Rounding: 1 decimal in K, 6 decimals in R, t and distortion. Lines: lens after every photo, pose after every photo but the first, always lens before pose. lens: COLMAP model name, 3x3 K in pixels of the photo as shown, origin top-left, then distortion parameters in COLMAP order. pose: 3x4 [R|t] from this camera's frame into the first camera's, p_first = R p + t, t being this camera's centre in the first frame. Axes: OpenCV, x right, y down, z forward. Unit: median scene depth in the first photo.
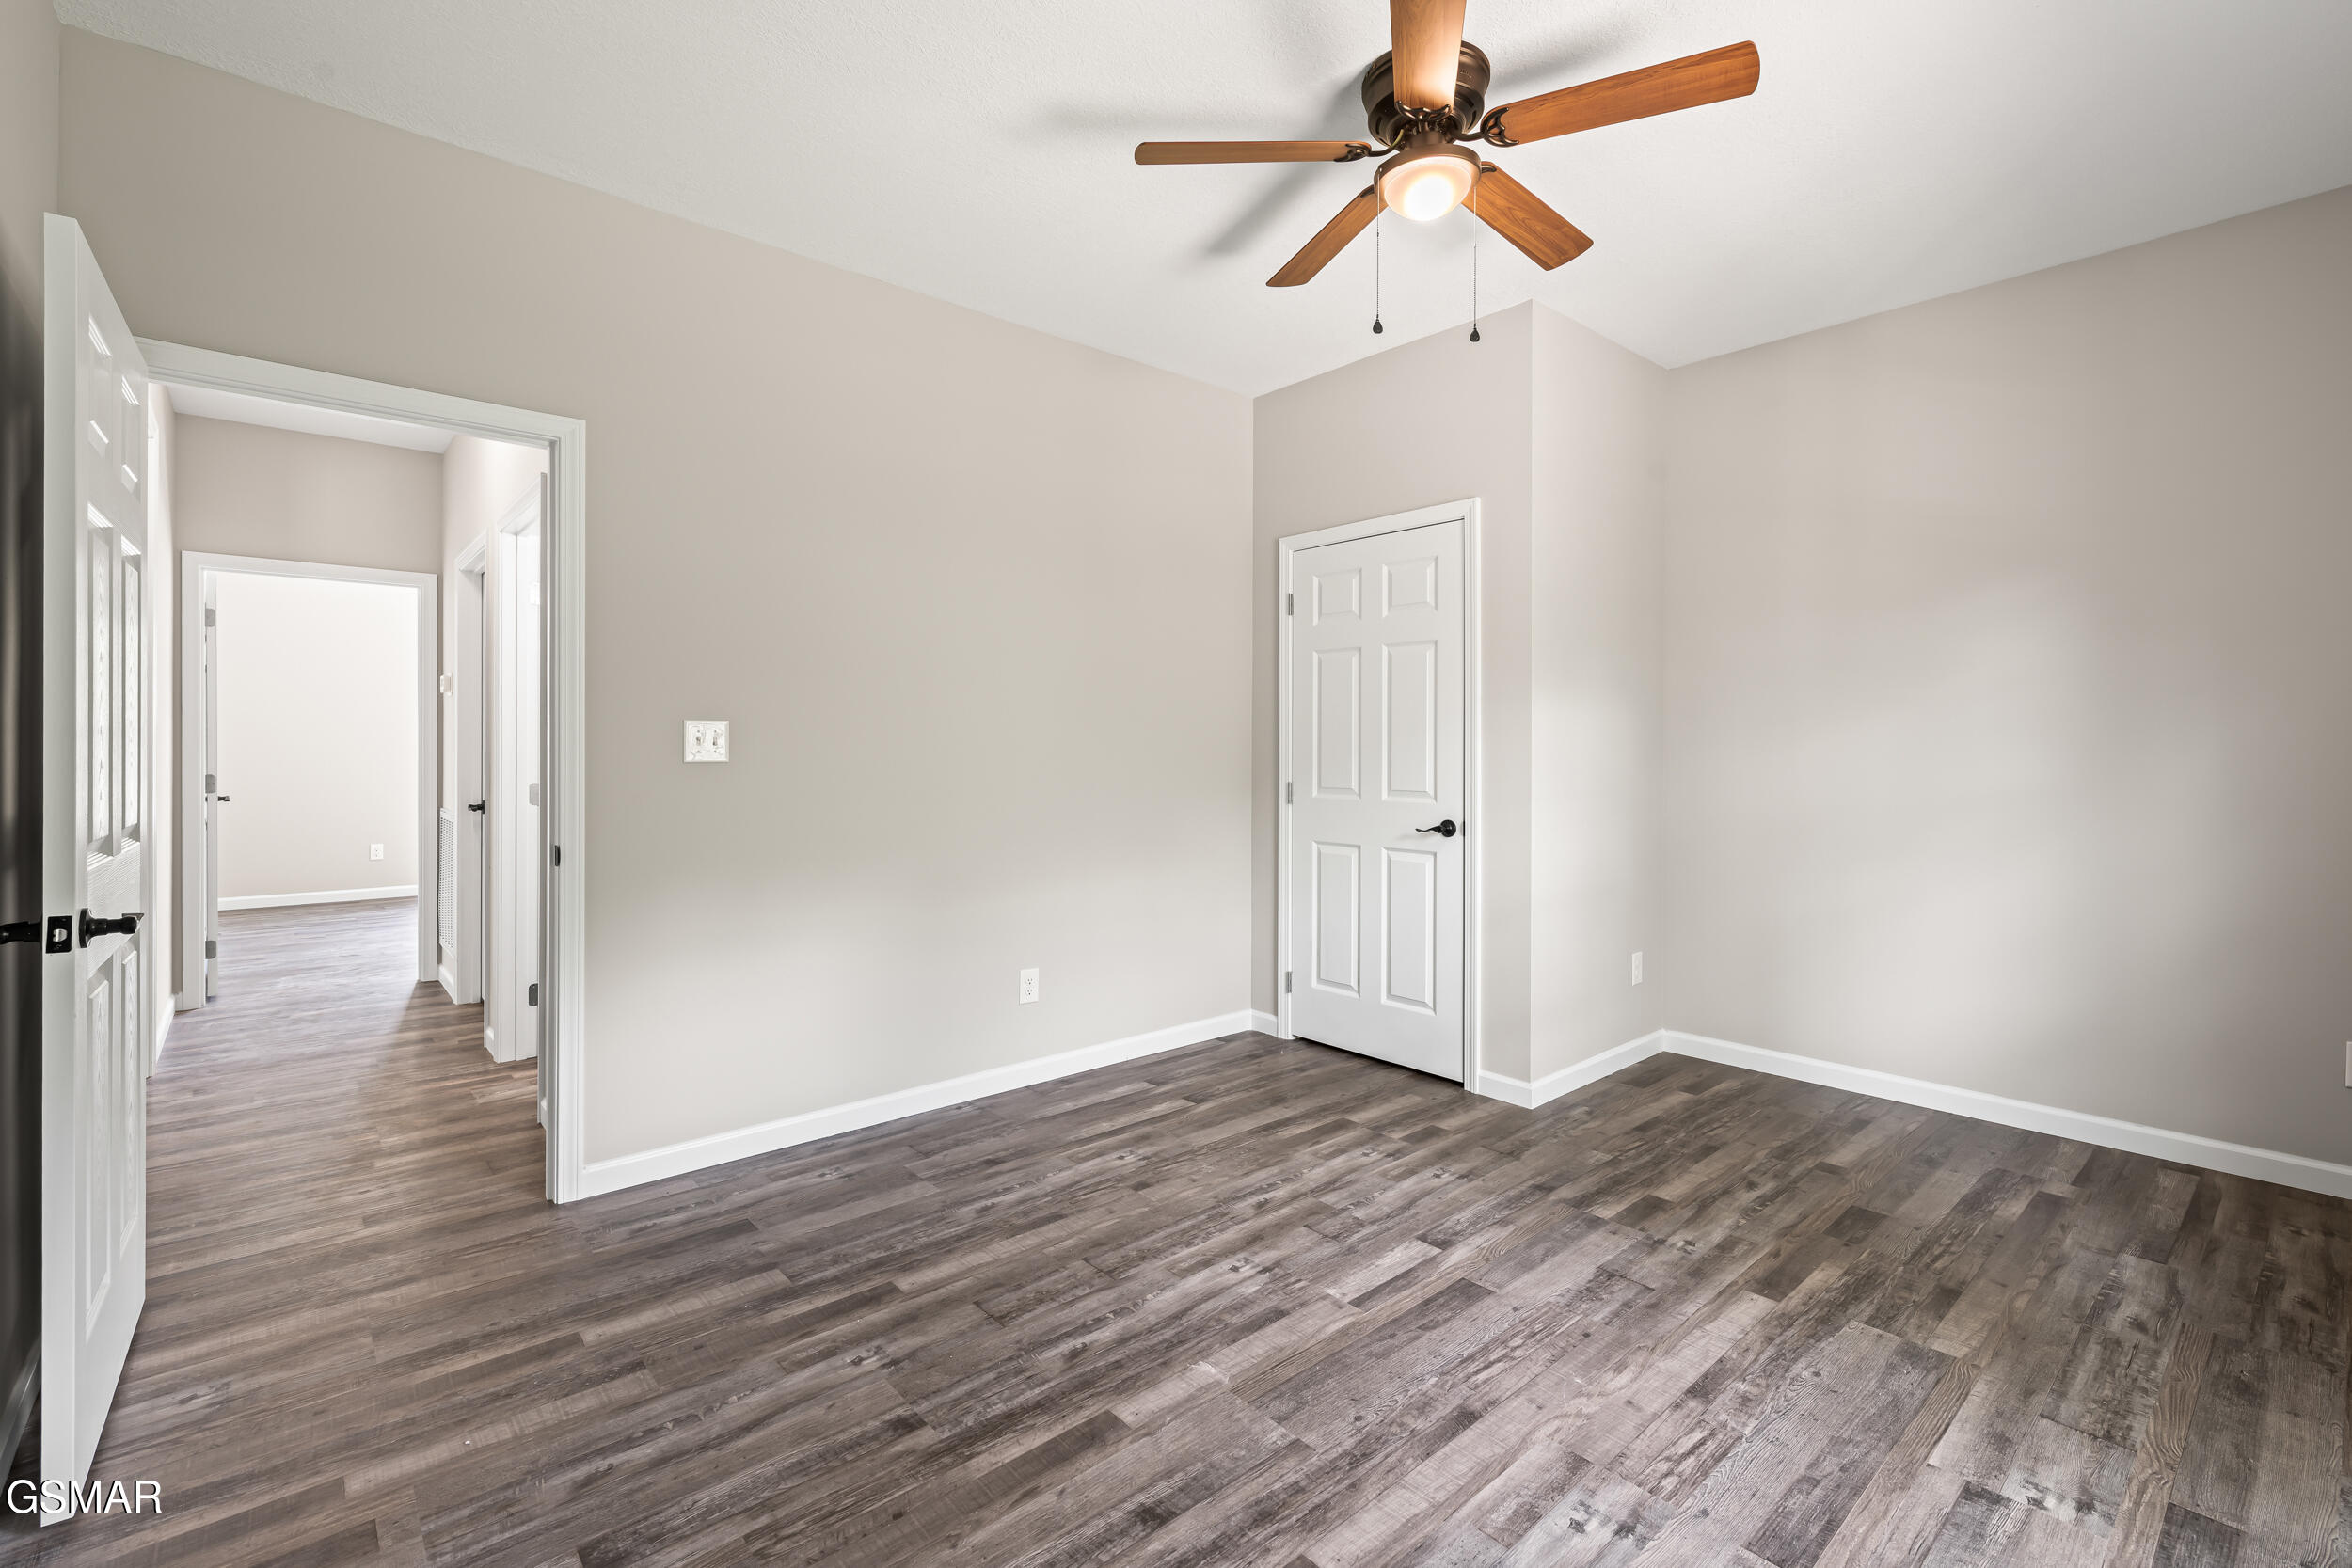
lens RADIAL K [[1048.0, 0, 1111.3], [0, 1048.0, 752.9], [0, 0, 1]] dist [0.002519, -0.001448]
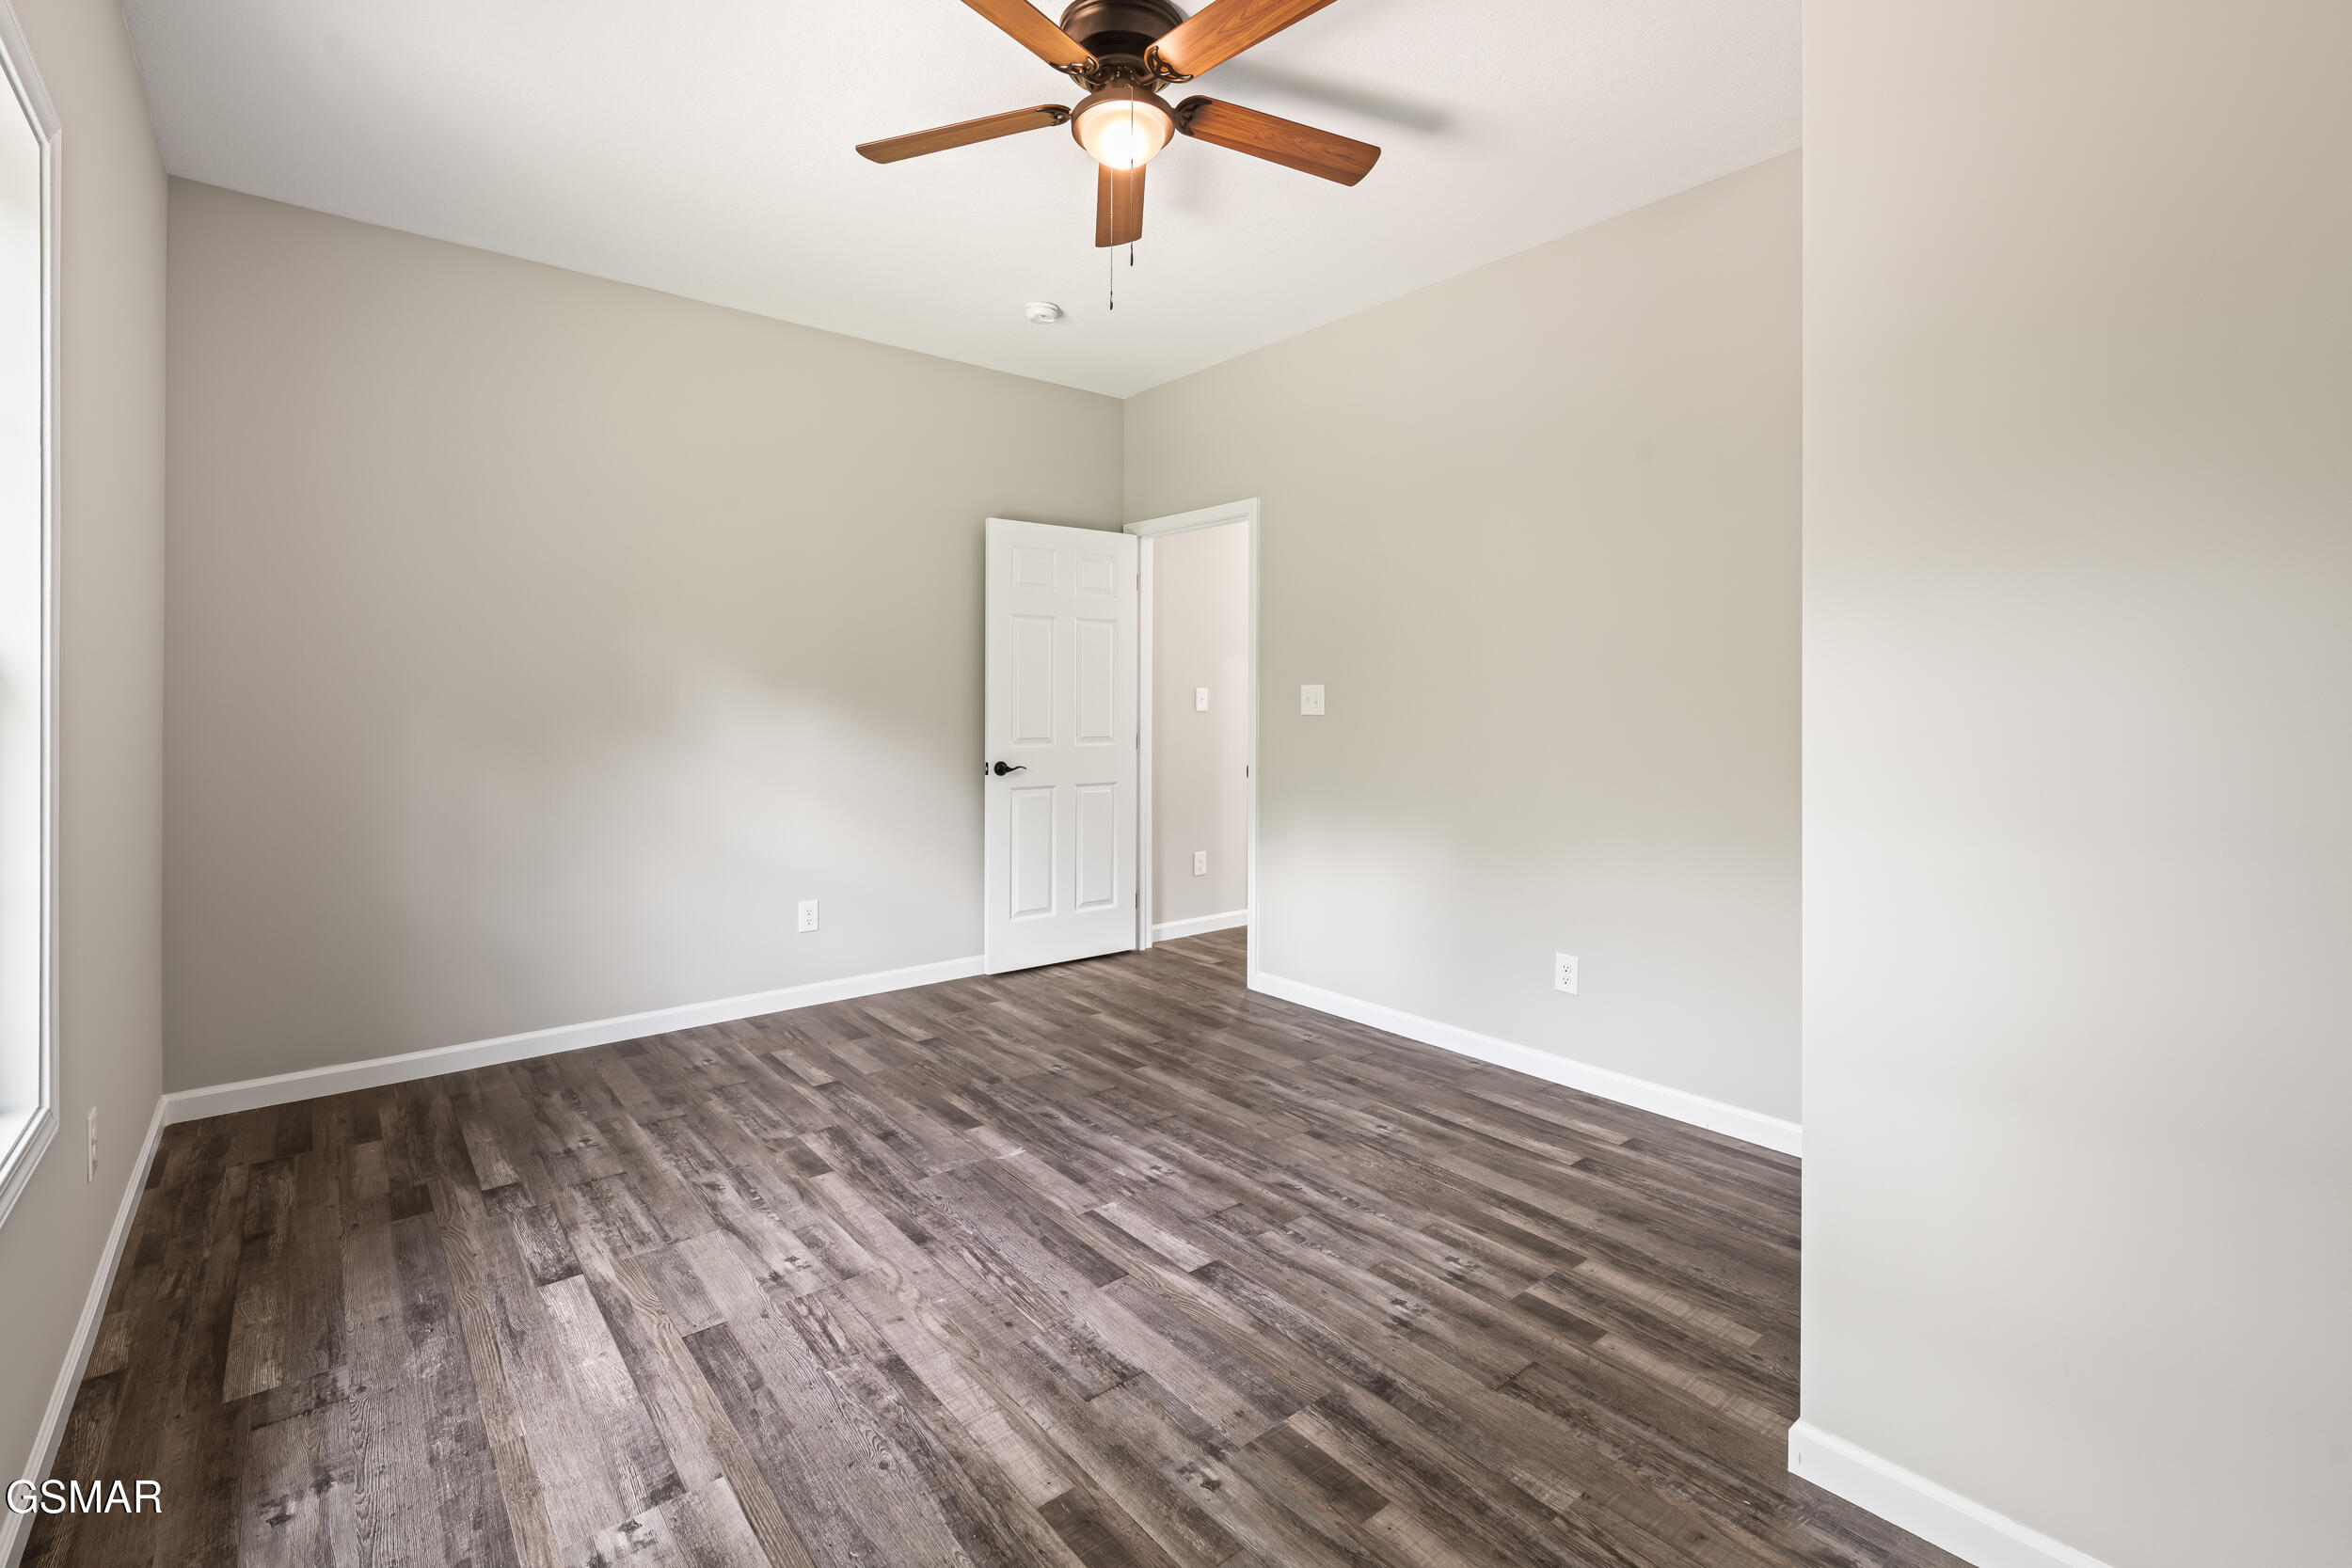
lens RADIAL K [[1048.0, 0, 1167.9], [0, 1048.0, 697.6], [0, 0, 1]] dist [0.002519, -0.001448]
pose [[-0.010317, -0.005563, -0.999931, 1.200601], [-0.009898, 0.999936, -0.005460, -0.005742], [0.999898, 0.009841, -0.010371, 0.983686]]
